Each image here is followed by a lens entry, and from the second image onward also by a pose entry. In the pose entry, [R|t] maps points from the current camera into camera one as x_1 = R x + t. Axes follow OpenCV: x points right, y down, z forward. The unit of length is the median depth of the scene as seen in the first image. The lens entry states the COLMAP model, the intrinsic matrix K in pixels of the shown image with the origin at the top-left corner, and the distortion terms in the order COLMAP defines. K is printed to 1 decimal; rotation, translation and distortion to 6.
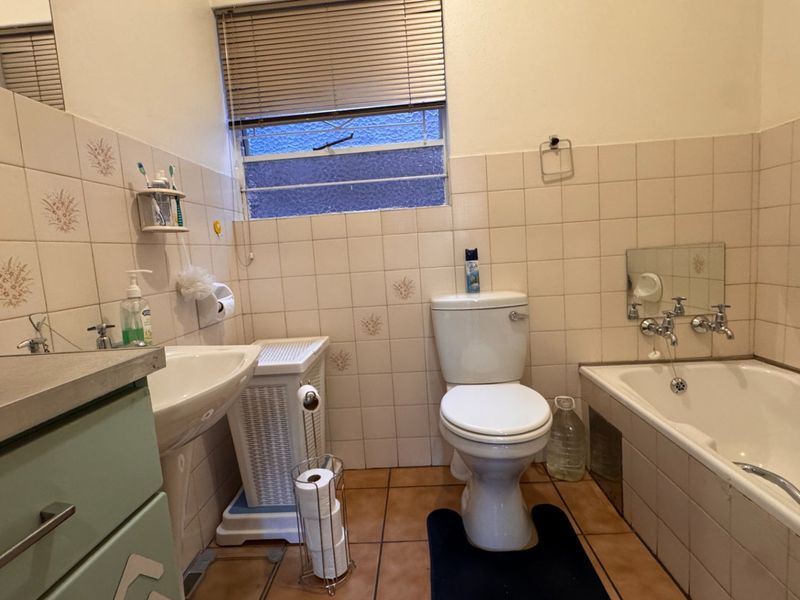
lens RADIAL K [[428.7, 0, 396.5], [0, 428.7, 299.6], [0, 0, 1]] dist [0.000893, -0.000469]
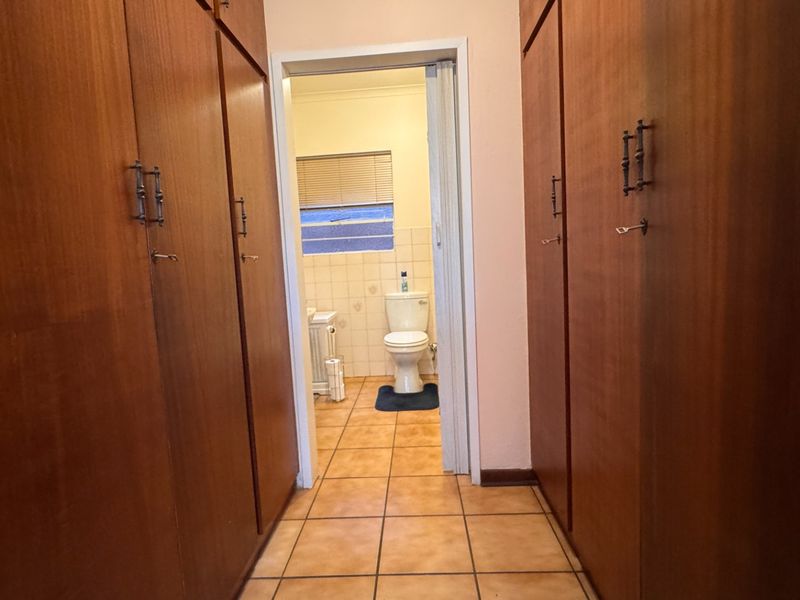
lens RADIAL K [[428.7, 0, 396.5], [0, 428.7, 299.6], [0, 0, 1]] dist [0.000893, -0.000469]
pose [[0.999908, 0.013093, 0.003508, 0.130306], [-0.013023, 0.999728, -0.019367, 0.065876], [-0.003761, 0.019320, 0.999806, -1.151026]]
